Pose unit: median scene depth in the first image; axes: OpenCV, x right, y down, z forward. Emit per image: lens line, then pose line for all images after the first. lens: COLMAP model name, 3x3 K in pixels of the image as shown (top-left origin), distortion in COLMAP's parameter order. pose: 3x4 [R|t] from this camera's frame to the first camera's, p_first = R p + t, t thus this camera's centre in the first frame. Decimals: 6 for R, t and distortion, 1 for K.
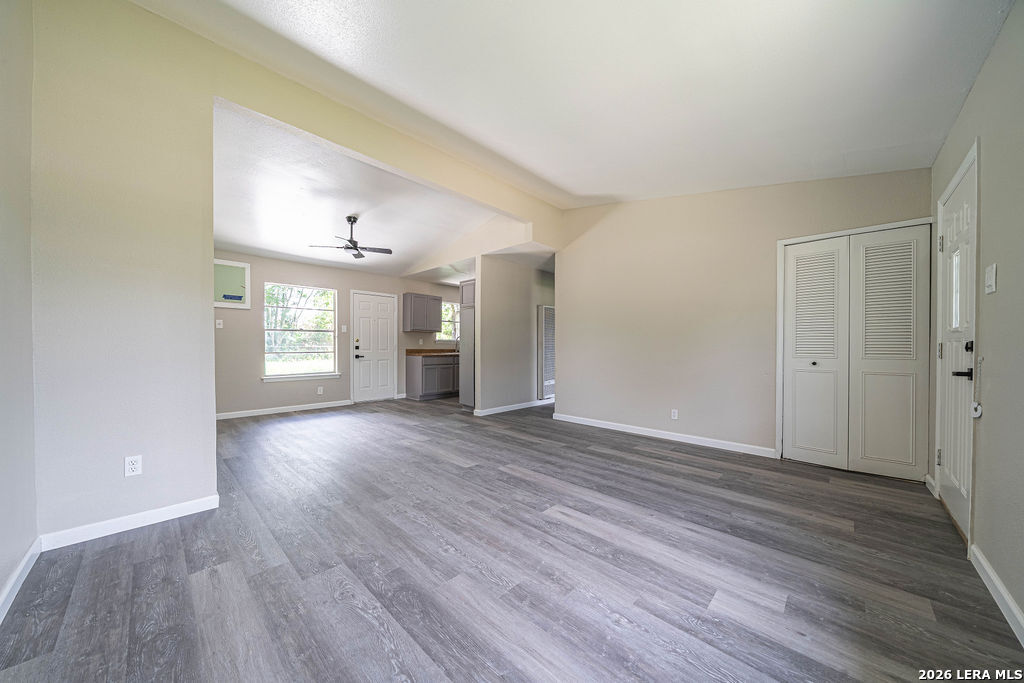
lens RADIAL K [[356.3, 0, 511.0], [0, 356.3, 347.6], [0, 0, 1]] dist [0.000249, -0.000005]
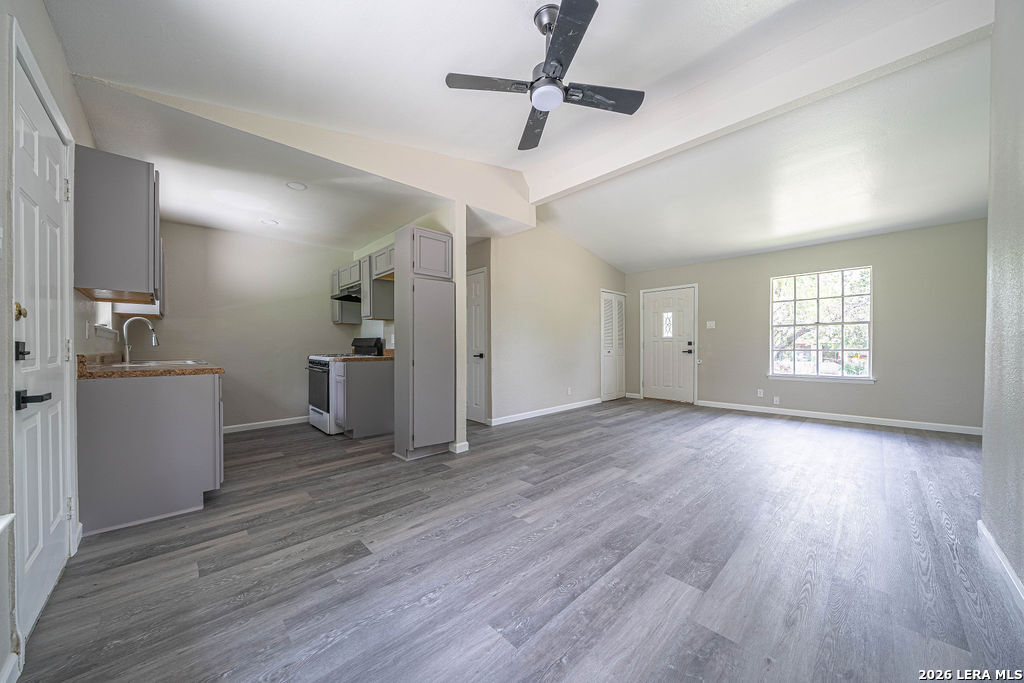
lens RADIAL K [[356.3, 0, 511.0], [0, 356.3, 347.6], [0, 0, 1]] dist [0.000249, -0.000005]
pose [[0.025639, -0.011059, 0.999610, -0.936341], [0.004241, 0.999931, 0.010954, -0.003713], [-0.999662, 0.003959, 0.025684, 1.149059]]
